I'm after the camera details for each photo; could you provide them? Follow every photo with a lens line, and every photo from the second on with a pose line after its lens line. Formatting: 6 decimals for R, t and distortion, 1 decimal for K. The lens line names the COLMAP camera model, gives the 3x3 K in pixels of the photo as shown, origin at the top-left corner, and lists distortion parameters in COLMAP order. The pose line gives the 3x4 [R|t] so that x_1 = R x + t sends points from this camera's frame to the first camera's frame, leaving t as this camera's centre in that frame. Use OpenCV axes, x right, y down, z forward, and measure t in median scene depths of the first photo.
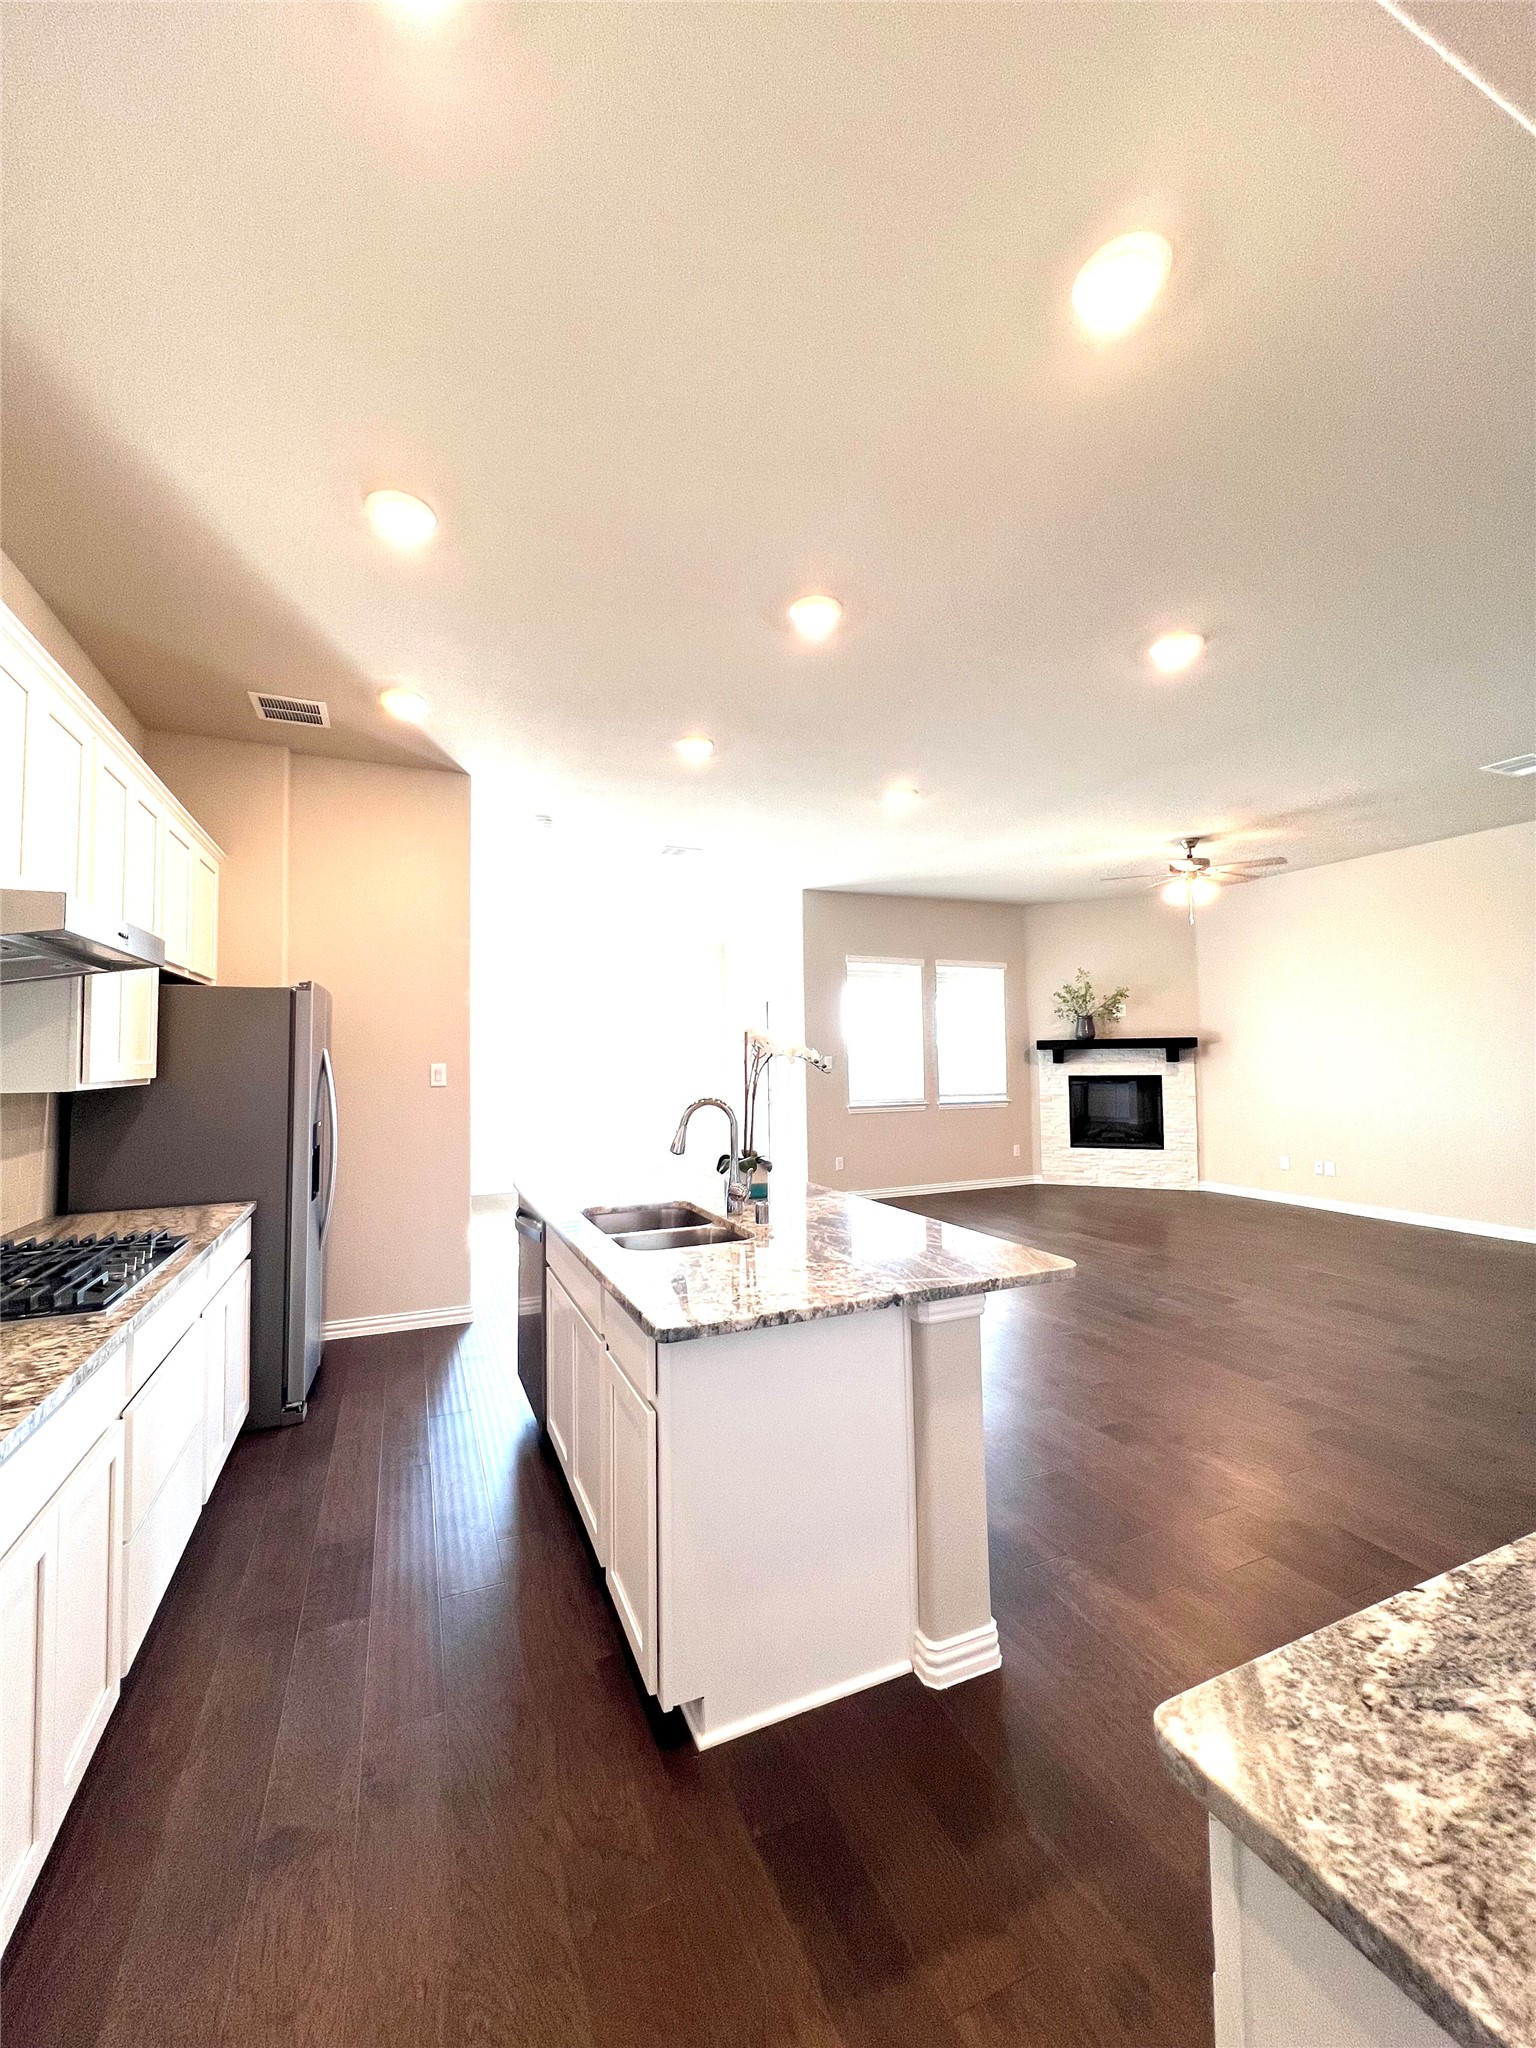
lens RADIAL K [[817.4, 0, 762.5], [0, 817.4, 1024.7], [0, 0, 1]] dist [-0.000392, -0.000419]
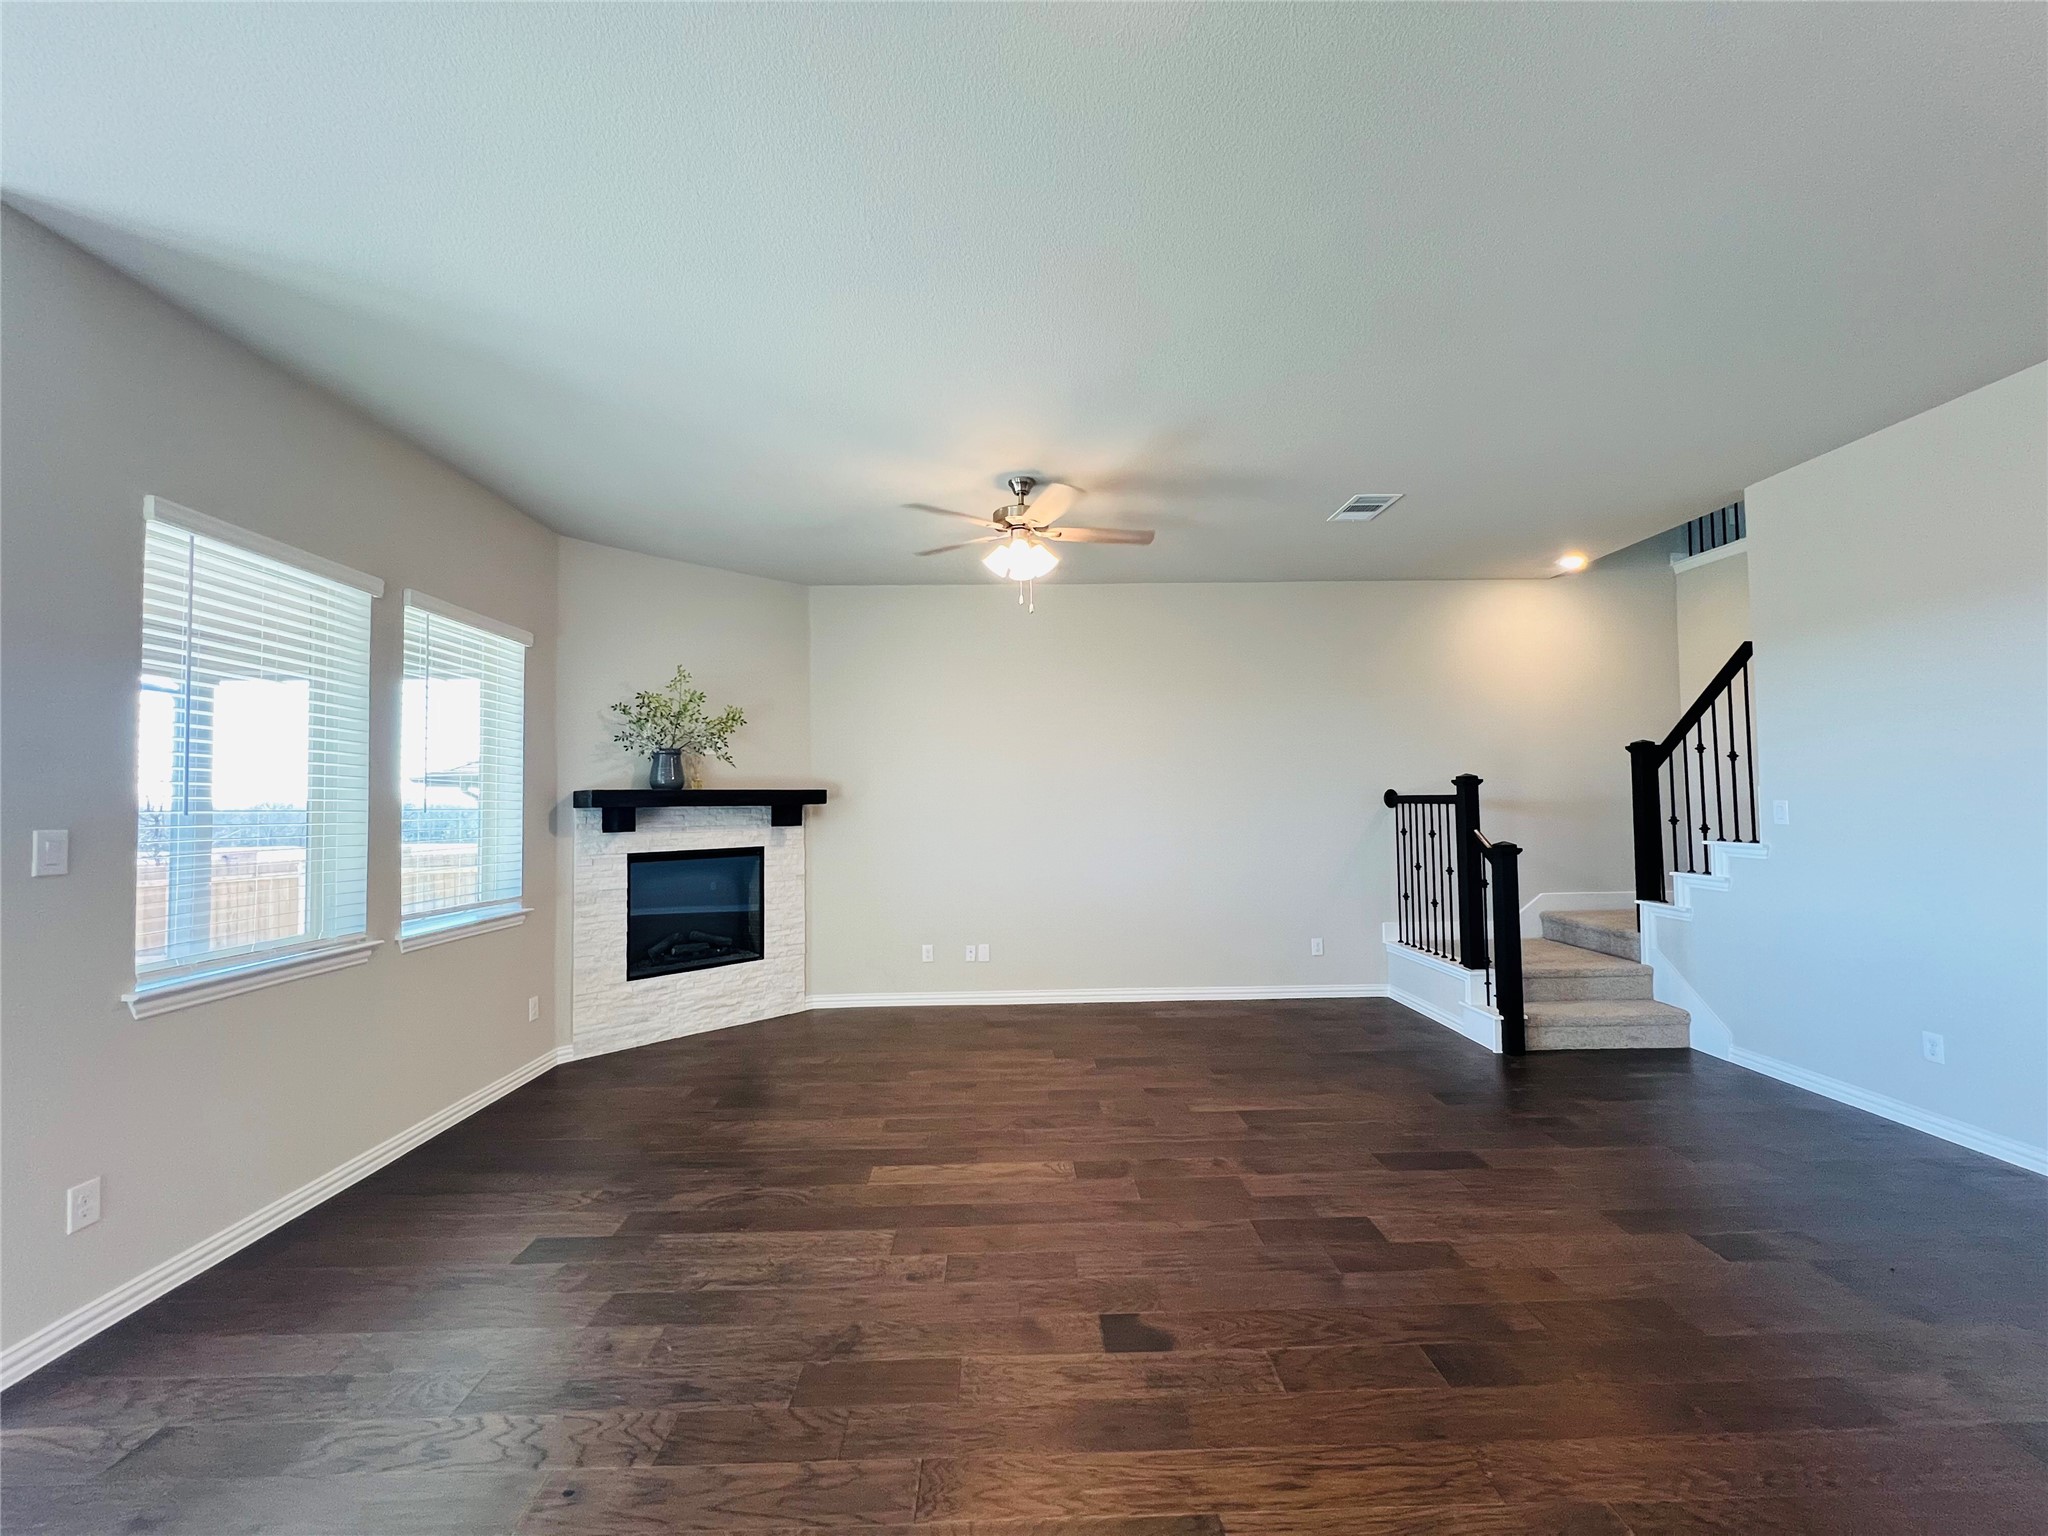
lens RADIAL K [[817.4, 0, 1023.5], [0, 817.4, 776.1], [0, 0, 1]] dist [-0.000392, -0.000419]
pose [[0.378639, 0.037488, 0.924785, -0.045848], [-0.026426, 0.999210, -0.029685, 0.018742], [-0.925167, -0.013198, 0.379331, 0.549207]]
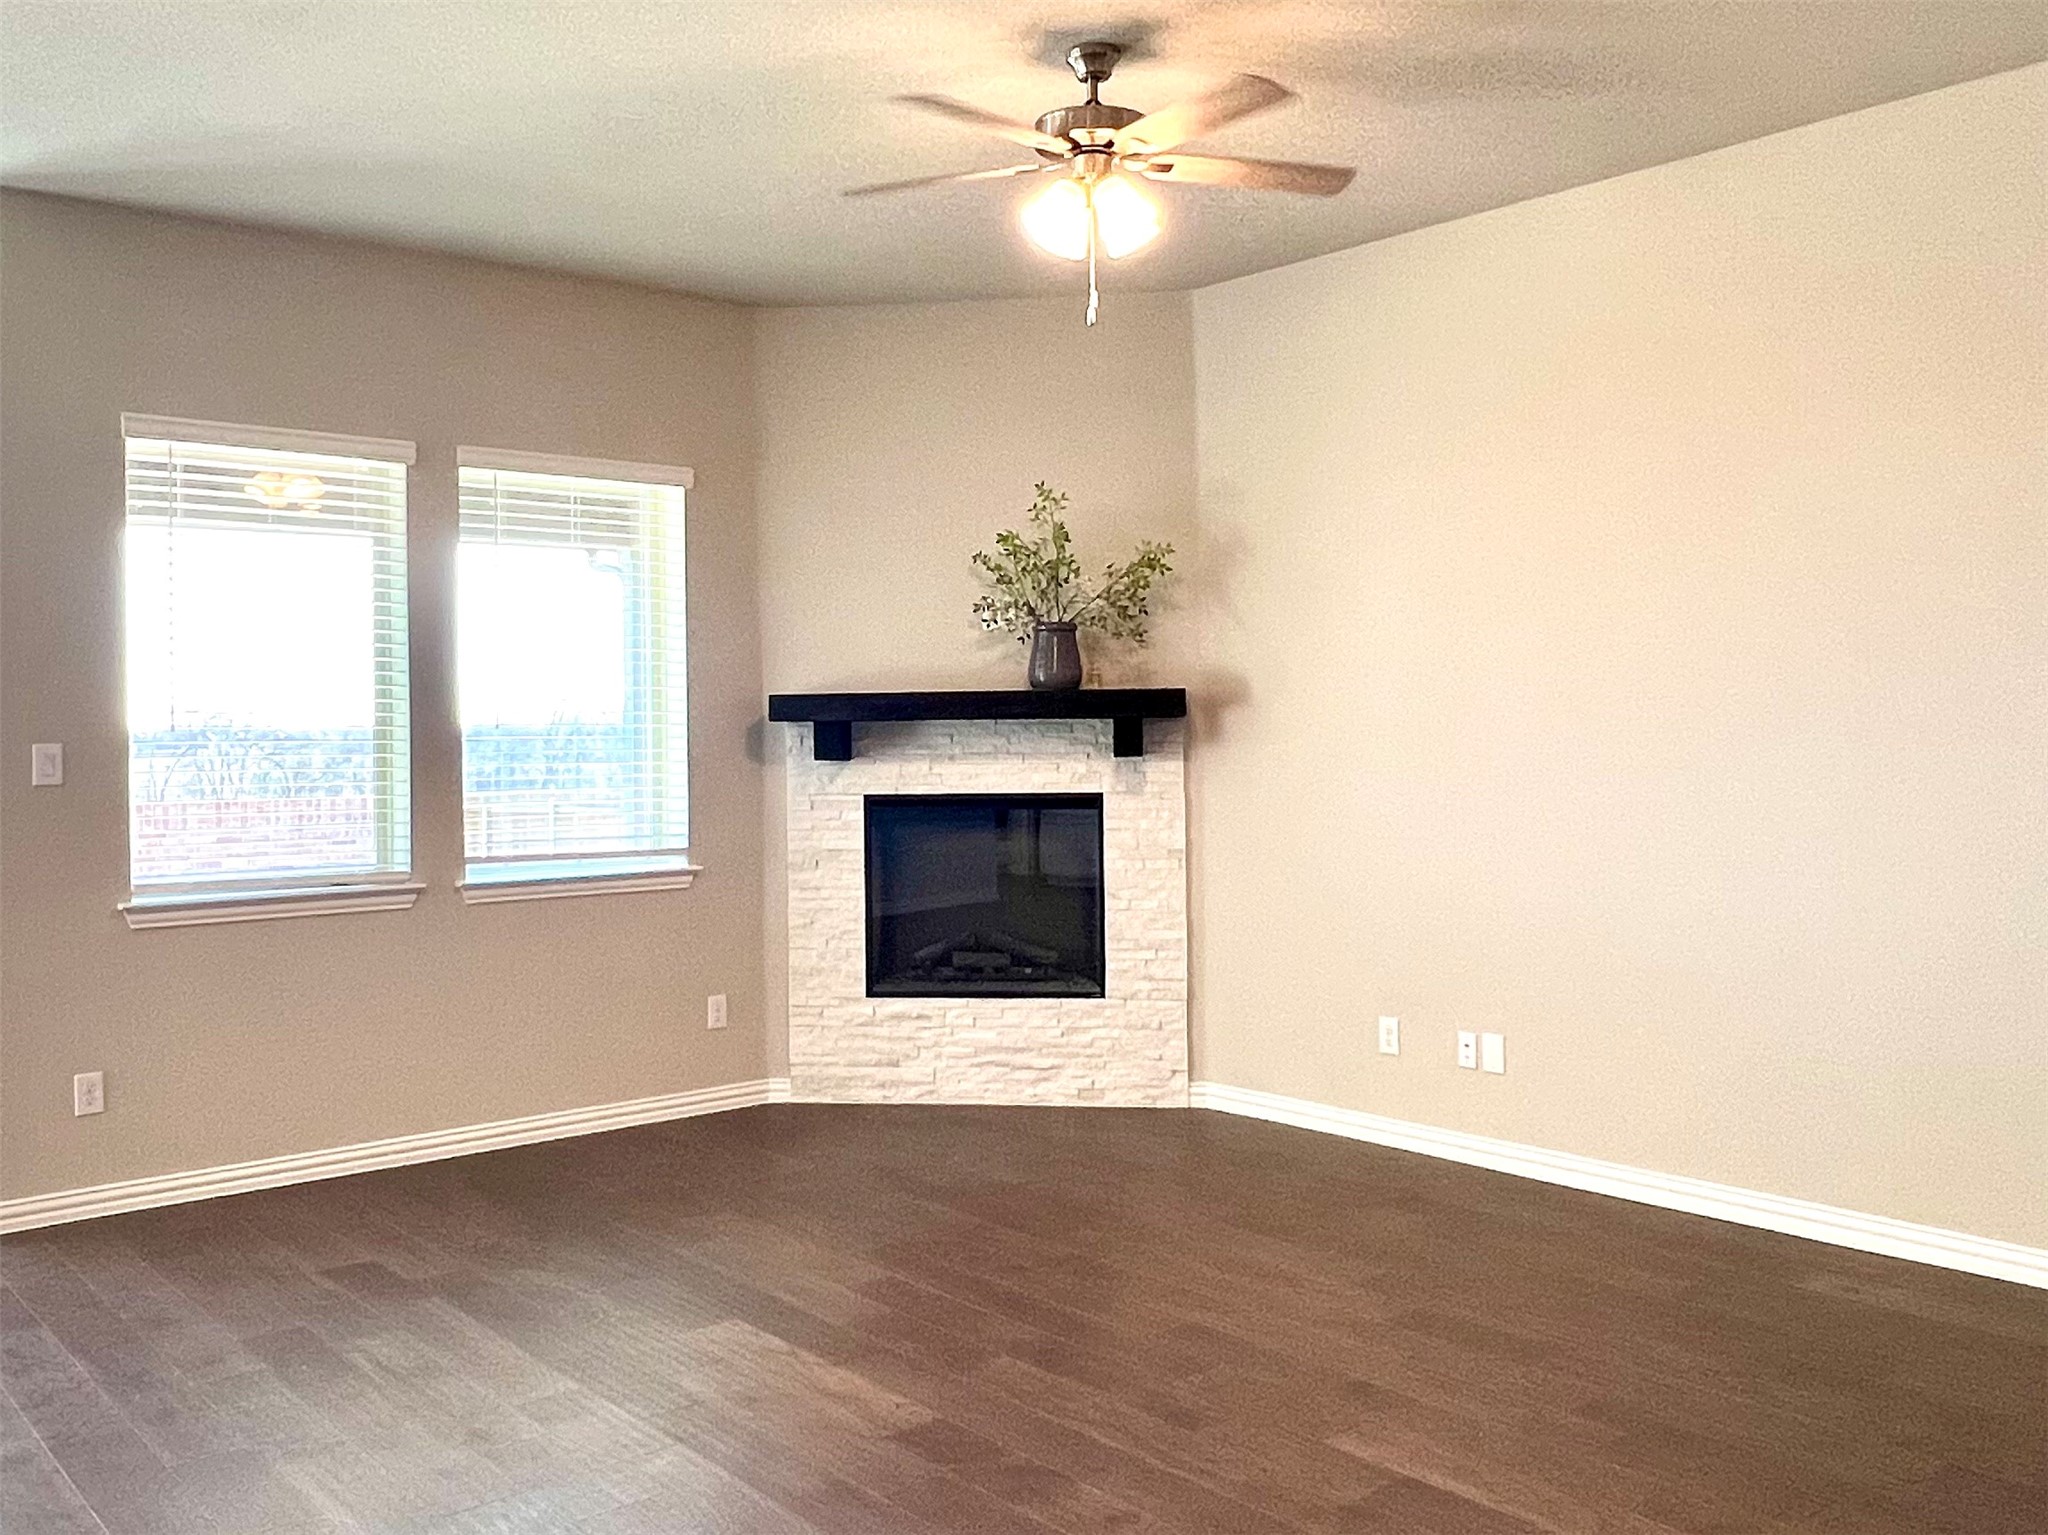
lens RADIAL K [[1769.7, 0, 945.1], [0, 1769.7, 715.1], [0, 0, 1]] dist [0.005860, -0.007496]
pose [[0.965260, 0.002552, 0.261280, 0.214322], [-0.010457, 0.999528, 0.028869, 0.005471], [-0.261083, -0.030599, 0.964831, 0.261425]]
